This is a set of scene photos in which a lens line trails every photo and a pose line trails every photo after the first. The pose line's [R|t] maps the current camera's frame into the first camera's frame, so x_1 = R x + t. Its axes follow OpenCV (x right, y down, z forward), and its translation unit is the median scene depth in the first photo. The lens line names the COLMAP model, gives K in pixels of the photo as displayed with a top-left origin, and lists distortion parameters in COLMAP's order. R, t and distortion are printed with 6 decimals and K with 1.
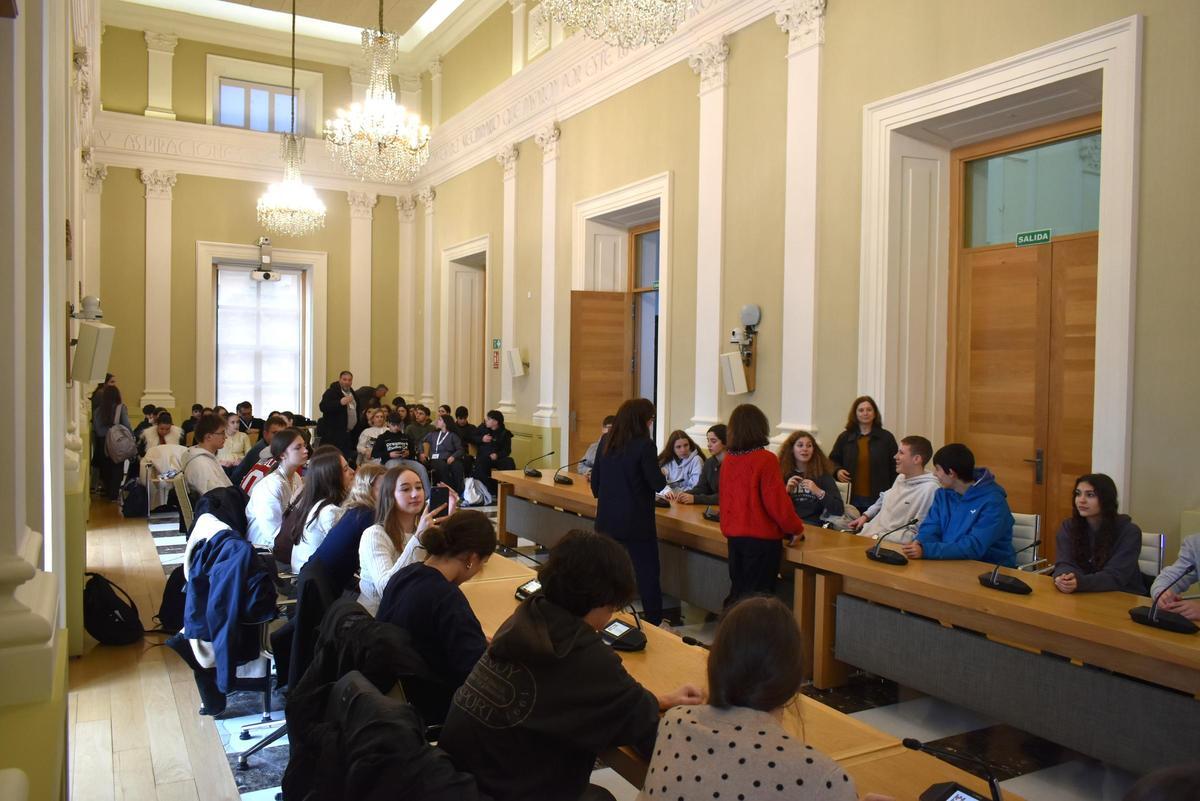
lens RADIAL K [[930.2, 0, 592.2], [0, 930.2, 402.0], [0, 0, 1]] dist [-0.031776, 0.034393]
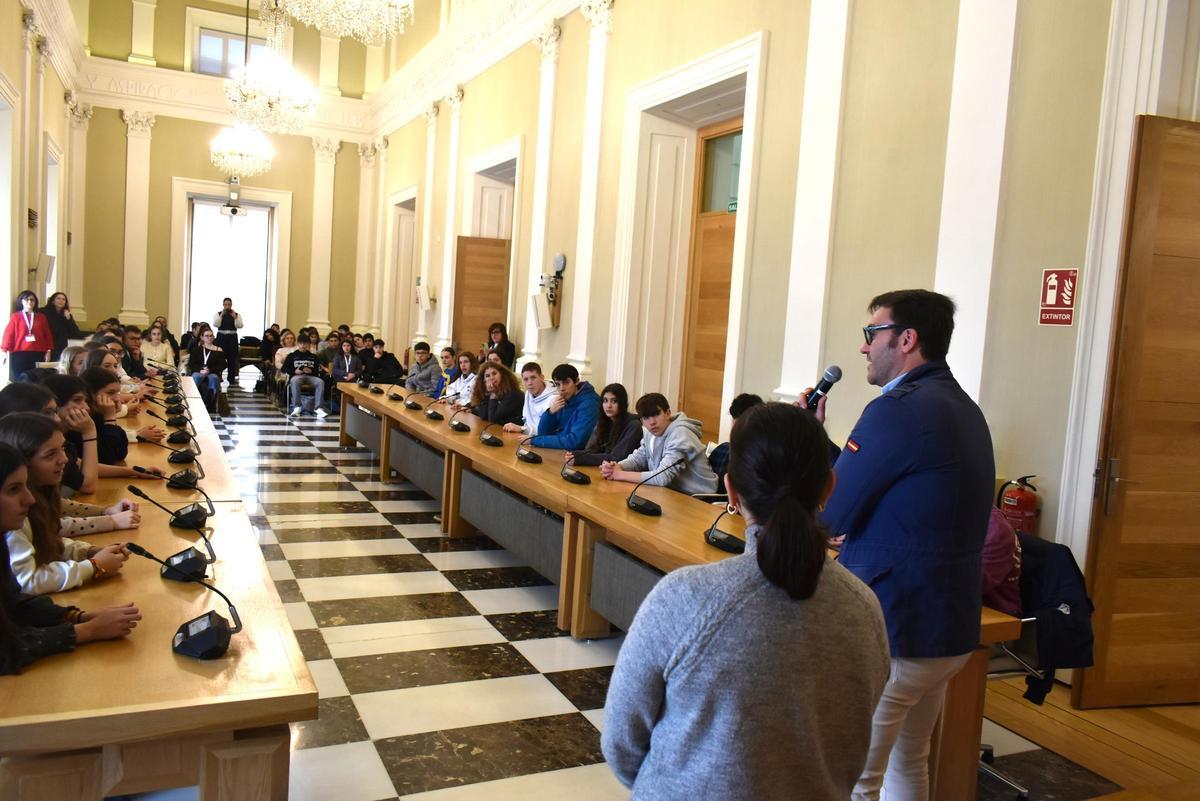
lens RADIAL K [[930.2, 0, 599.4], [0, 930.2, 396.8], [0, 0, 1]] dist [-0.031776, 0.034393]
pose [[0.997054, 0.054554, -0.053910, 0.182603], [-0.051808, 0.997349, 0.051090, 0.007988], [0.056555, -0.048147, 0.997238, -0.110186]]
